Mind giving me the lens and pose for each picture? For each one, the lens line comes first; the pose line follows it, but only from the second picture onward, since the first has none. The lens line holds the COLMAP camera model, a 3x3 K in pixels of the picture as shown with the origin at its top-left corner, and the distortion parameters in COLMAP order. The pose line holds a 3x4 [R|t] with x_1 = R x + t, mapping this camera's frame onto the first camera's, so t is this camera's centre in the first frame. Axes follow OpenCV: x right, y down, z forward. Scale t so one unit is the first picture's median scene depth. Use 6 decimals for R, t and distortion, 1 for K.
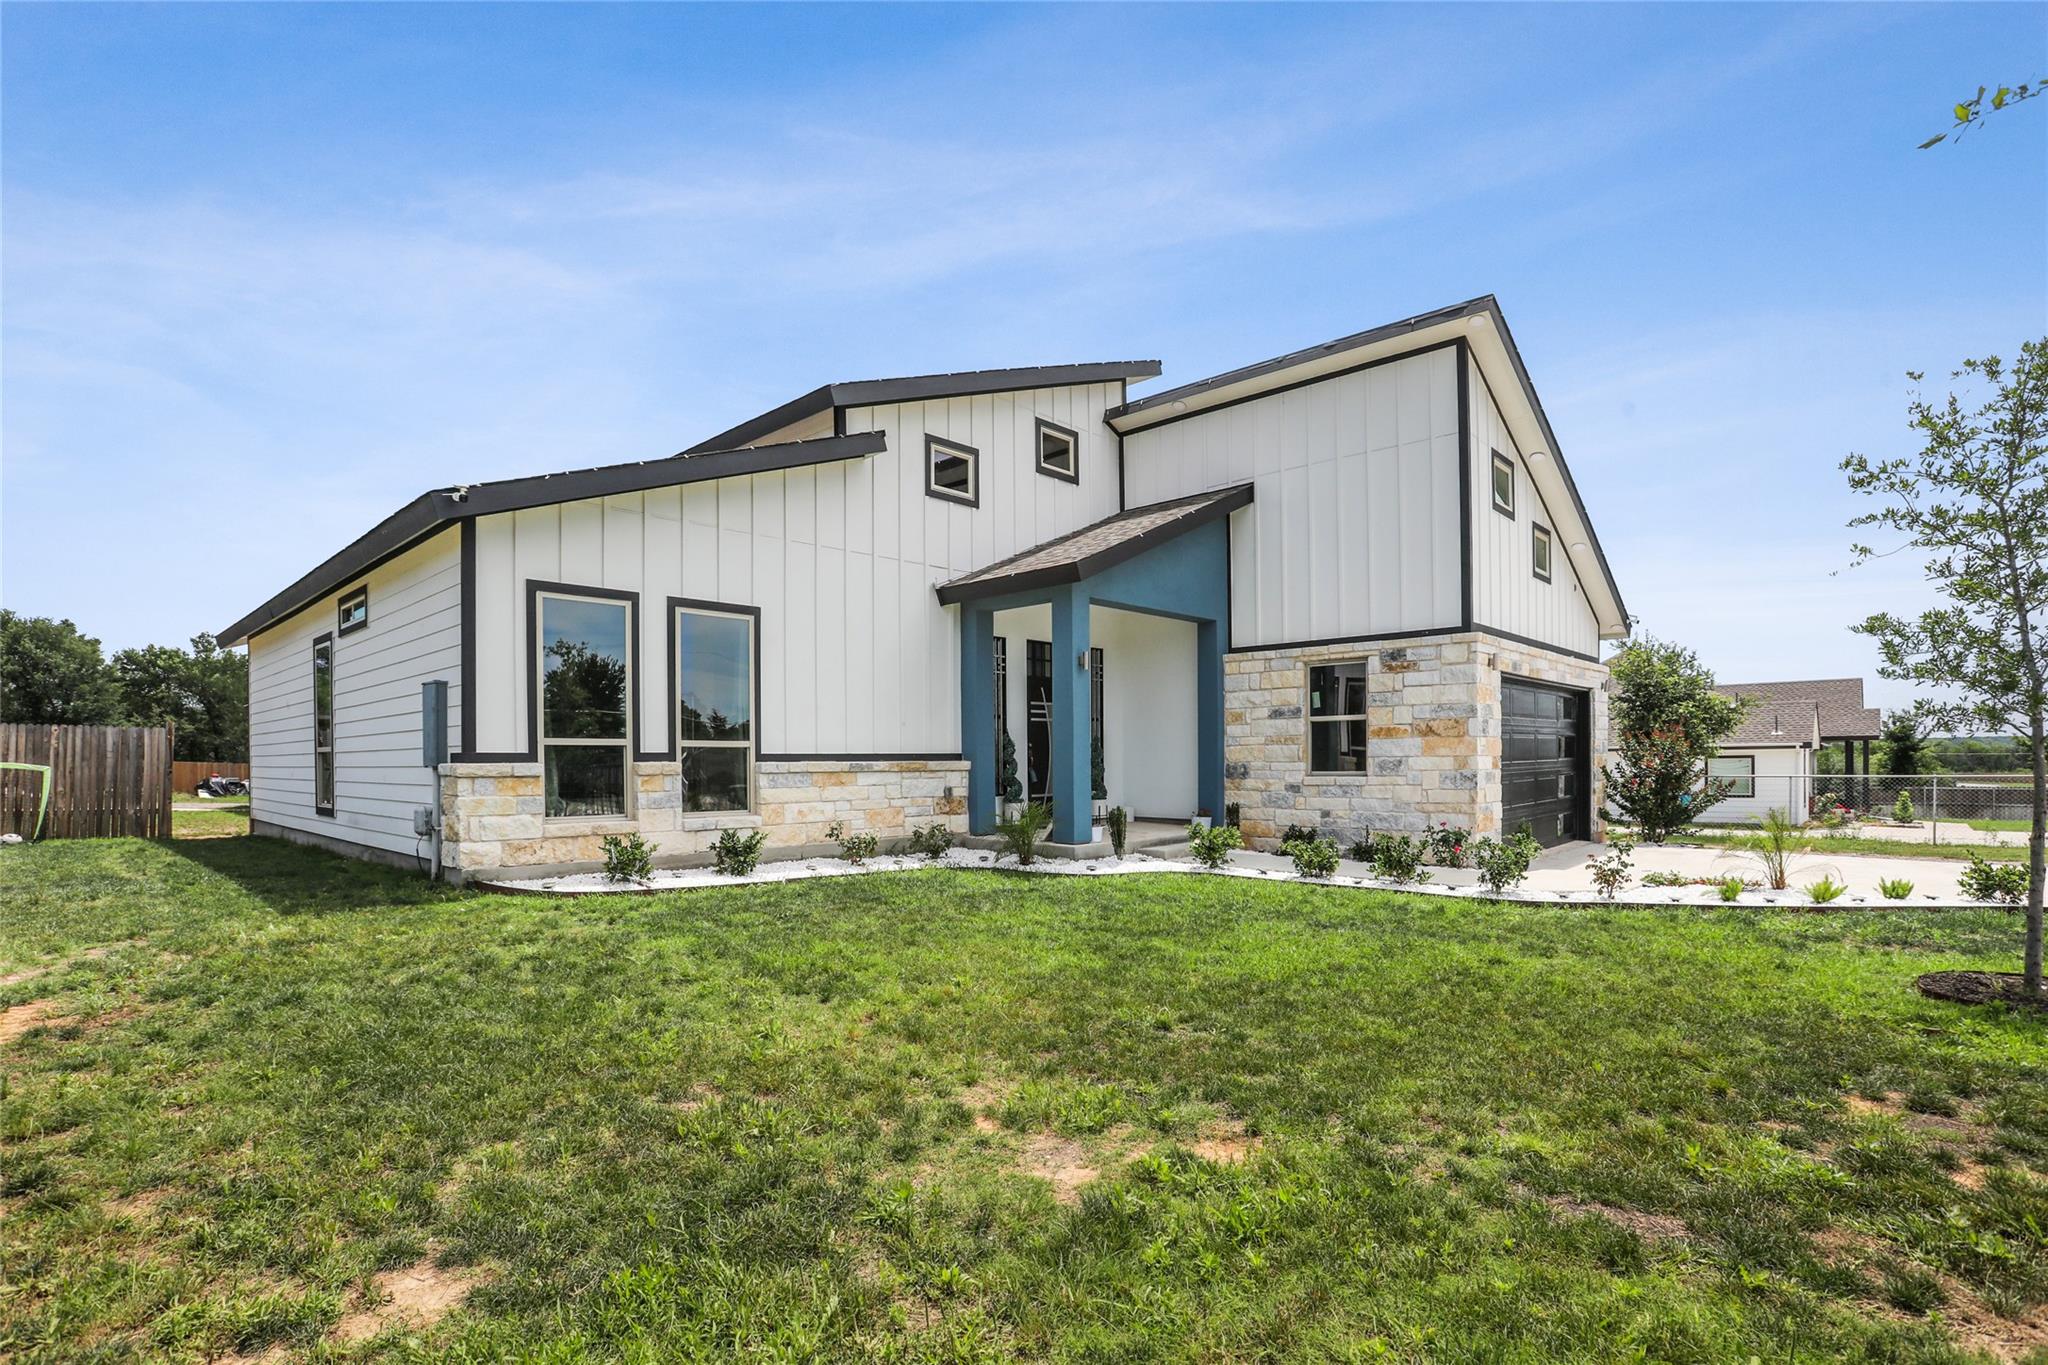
lens RADIAL K [[981.1, 0, 1033.3], [0, 981.1, 761.1], [0, 0, 1]] dist [-0.051474, 0.000054]
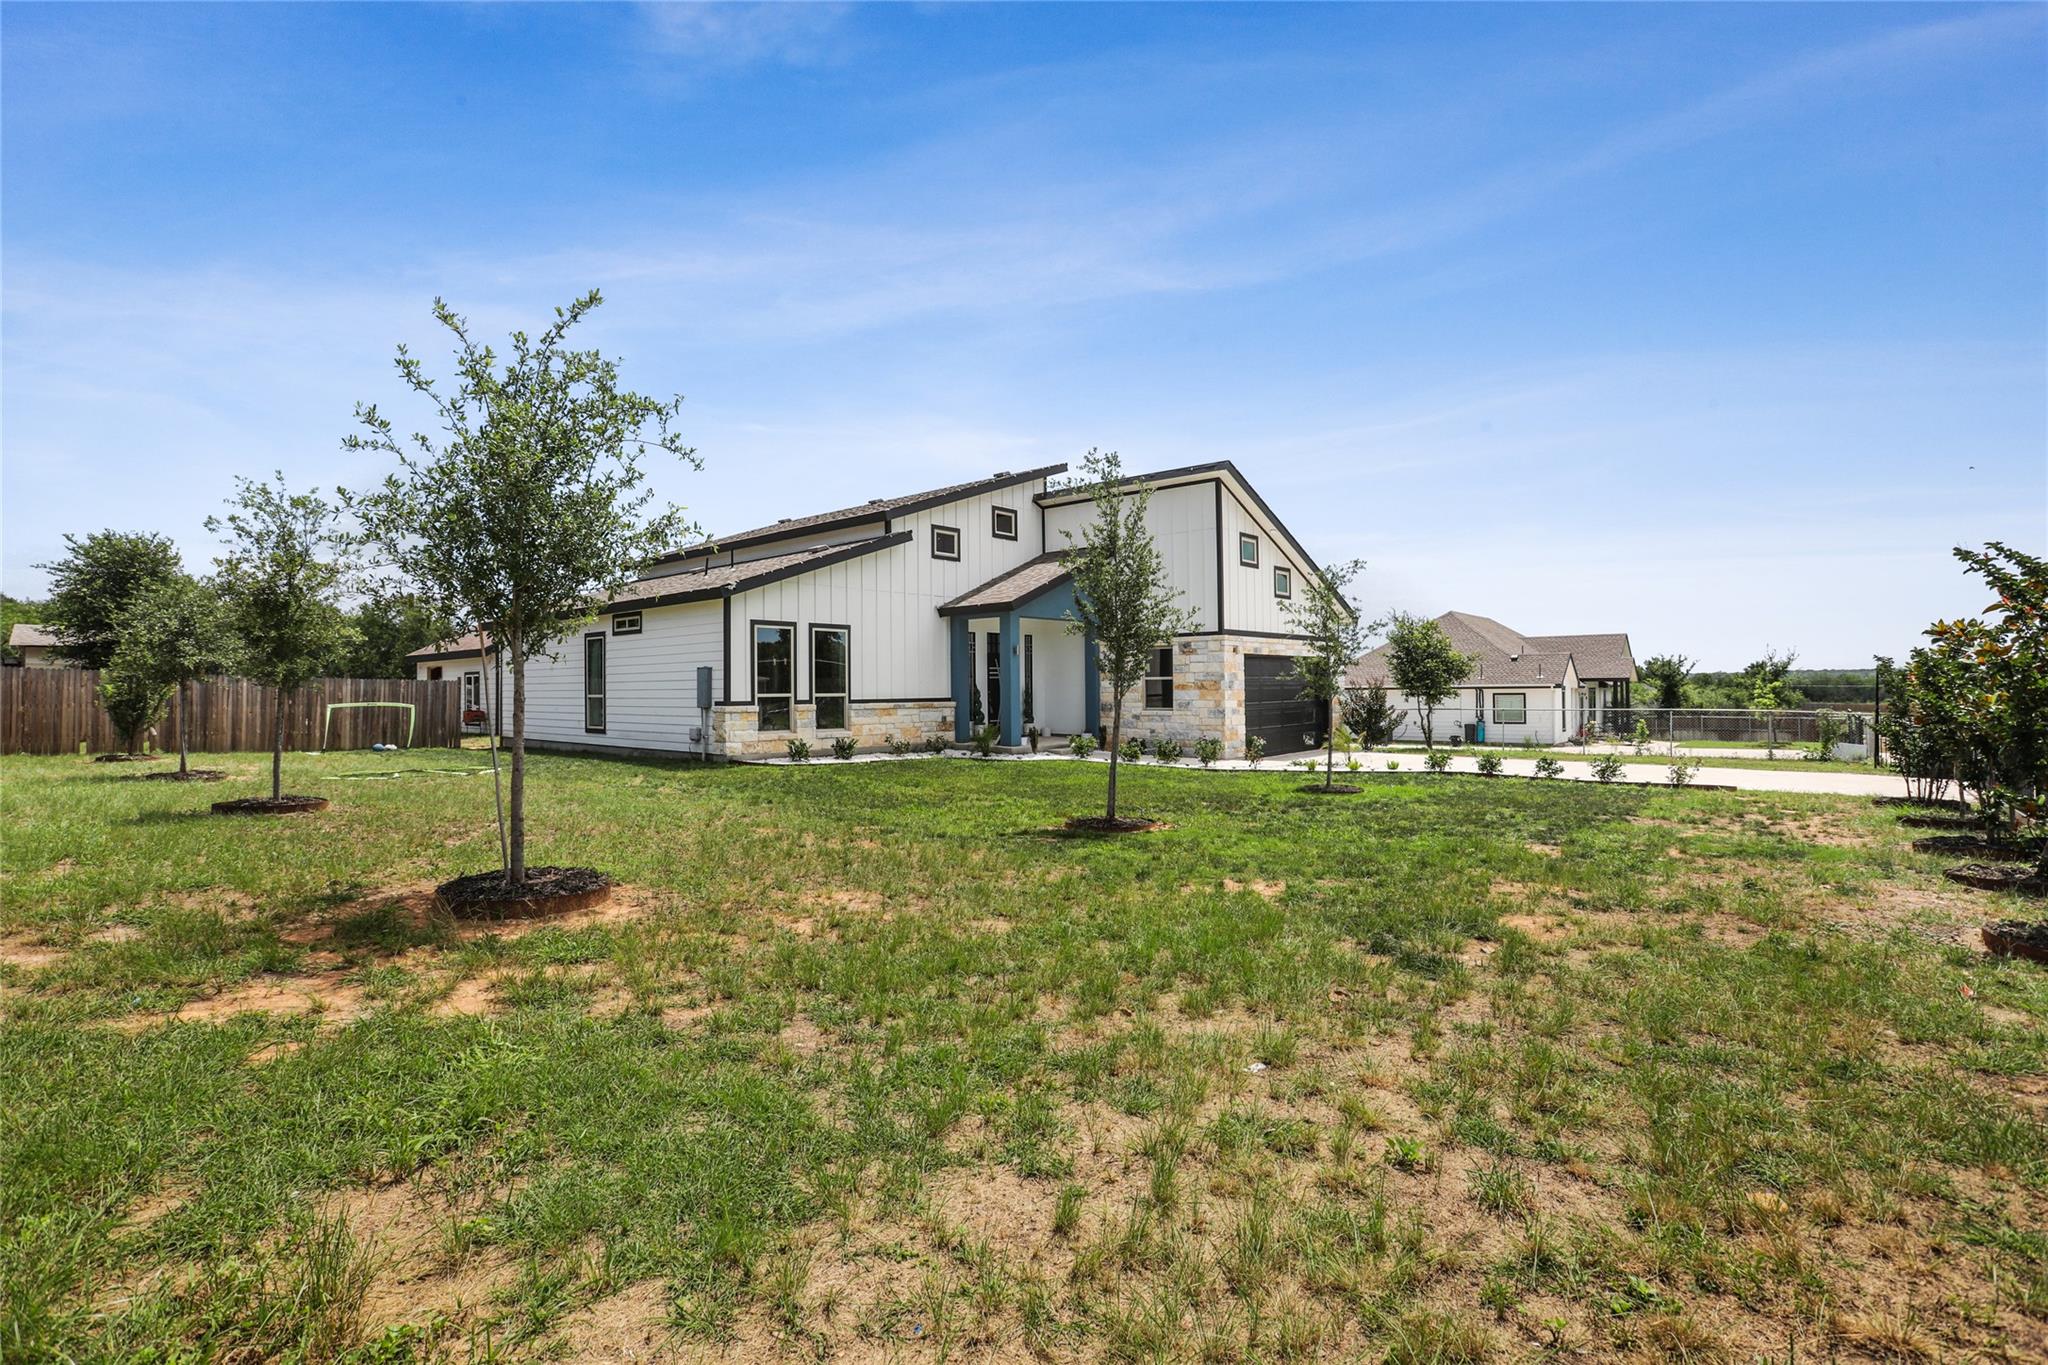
lens RADIAL K [[944.0, 0, 1024.0], [0, 944.0, 682.5], [0, 0, 1]] dist [-0.002649, 0.000002]
pose [[0.999594, 0.001496, 0.028441, 0.013581], [-0.001321, 0.999980, -0.006157, -0.027404], [-0.028450, 0.006117, 0.999576, -0.803904]]
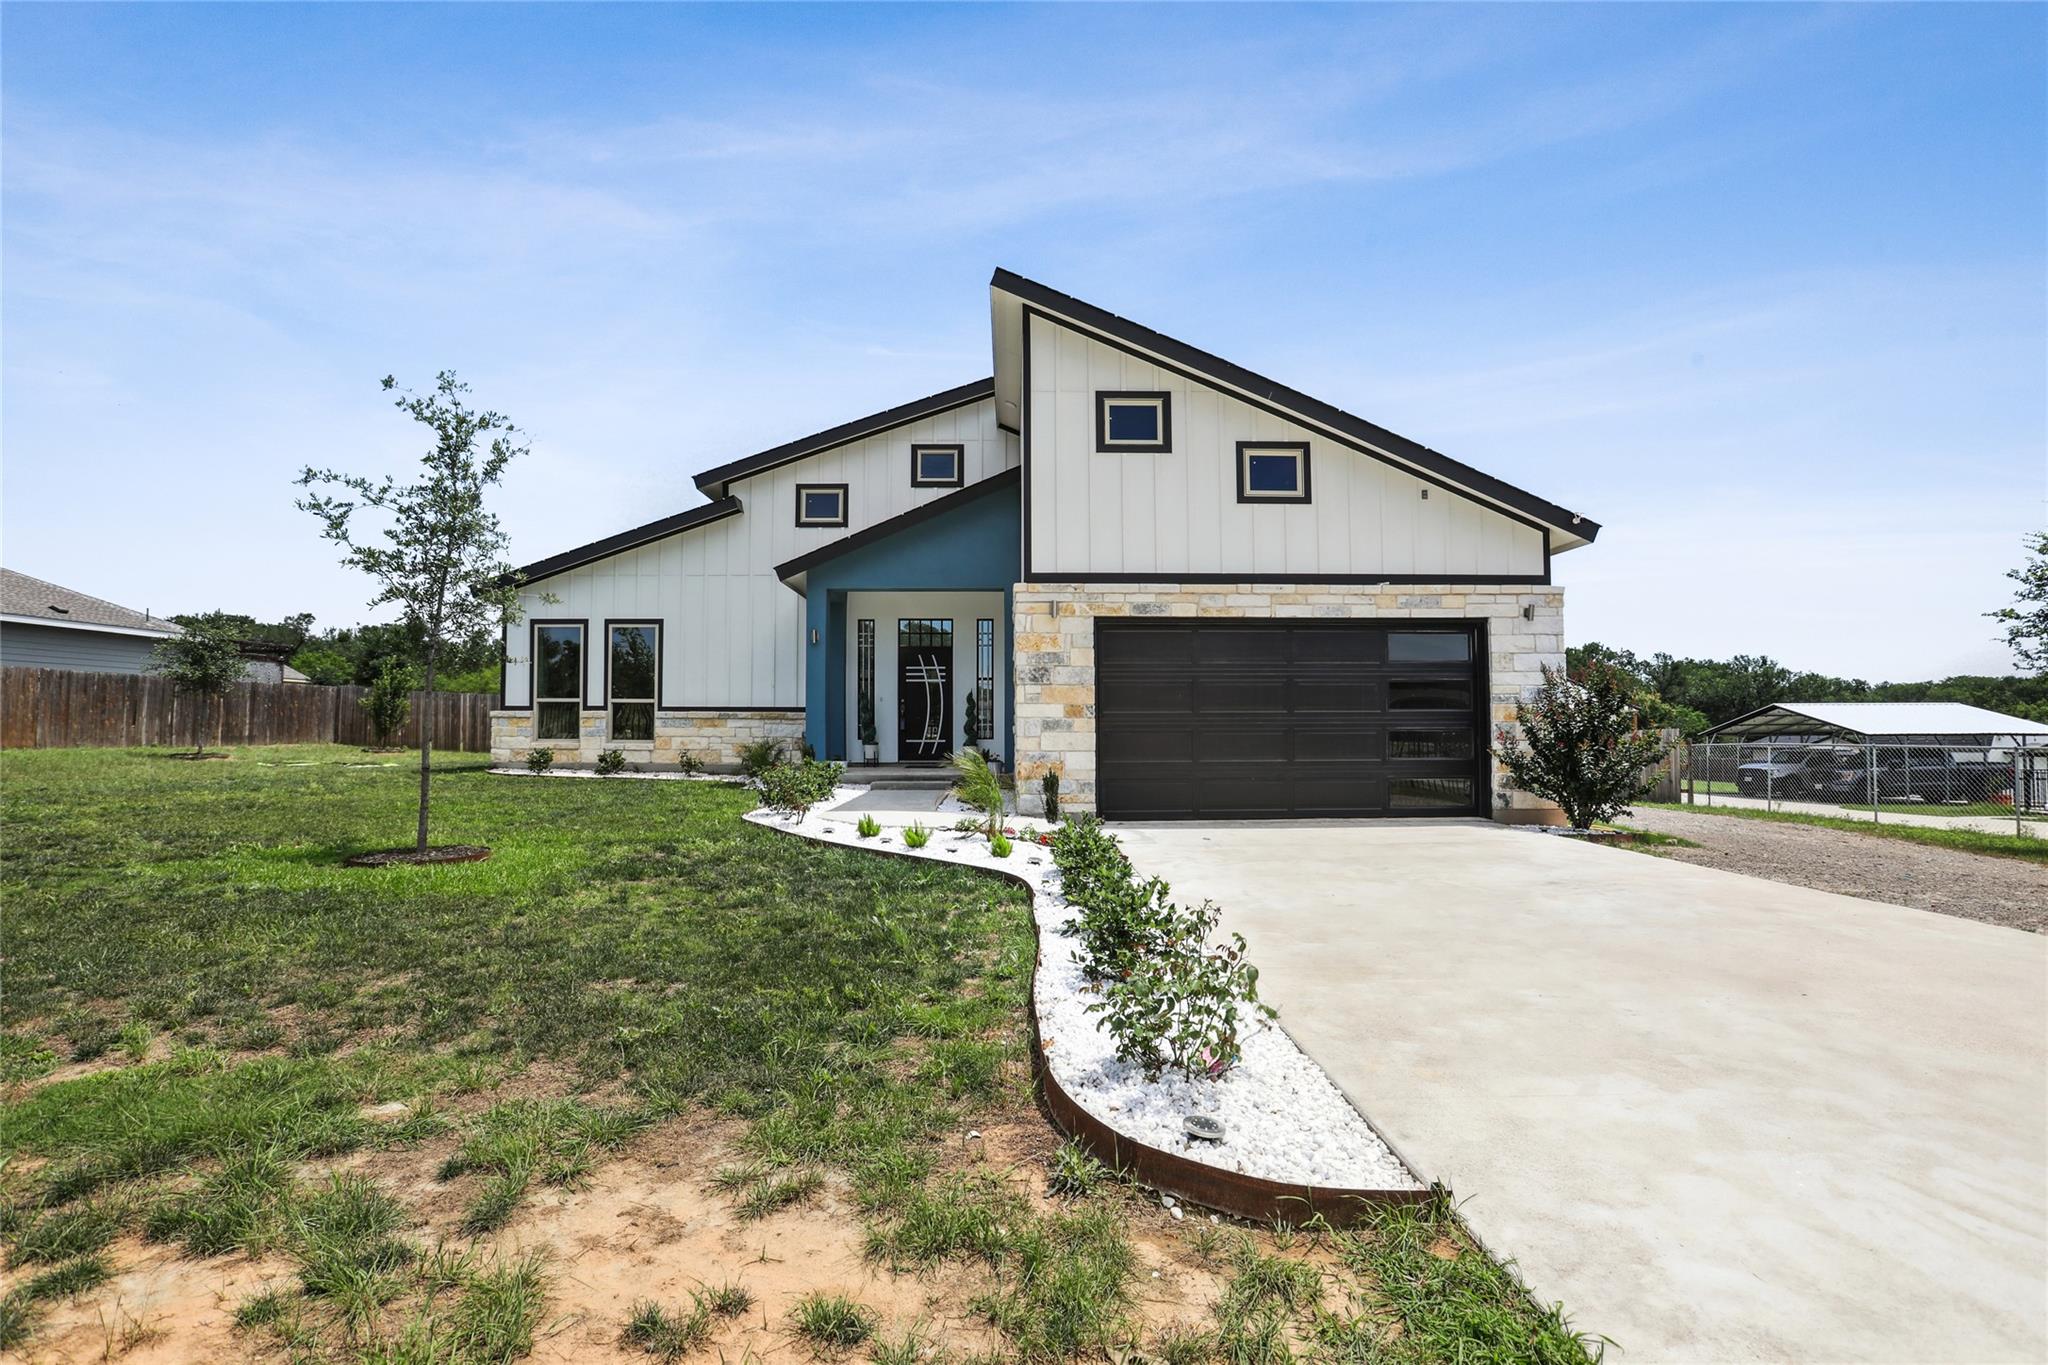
lens RADIAL K [[970.9, 0, 968.4], [0, 970.9, 685.9], [0, 0, 1]] dist [-0.001298, 0.000023]
pose [[0.654358, -0.025043, -0.755770, 1.167664], [-0.008714, 0.999135, -0.040651, 0.017848], [0.756135, 0.033186, 0.653574, 0.276518]]
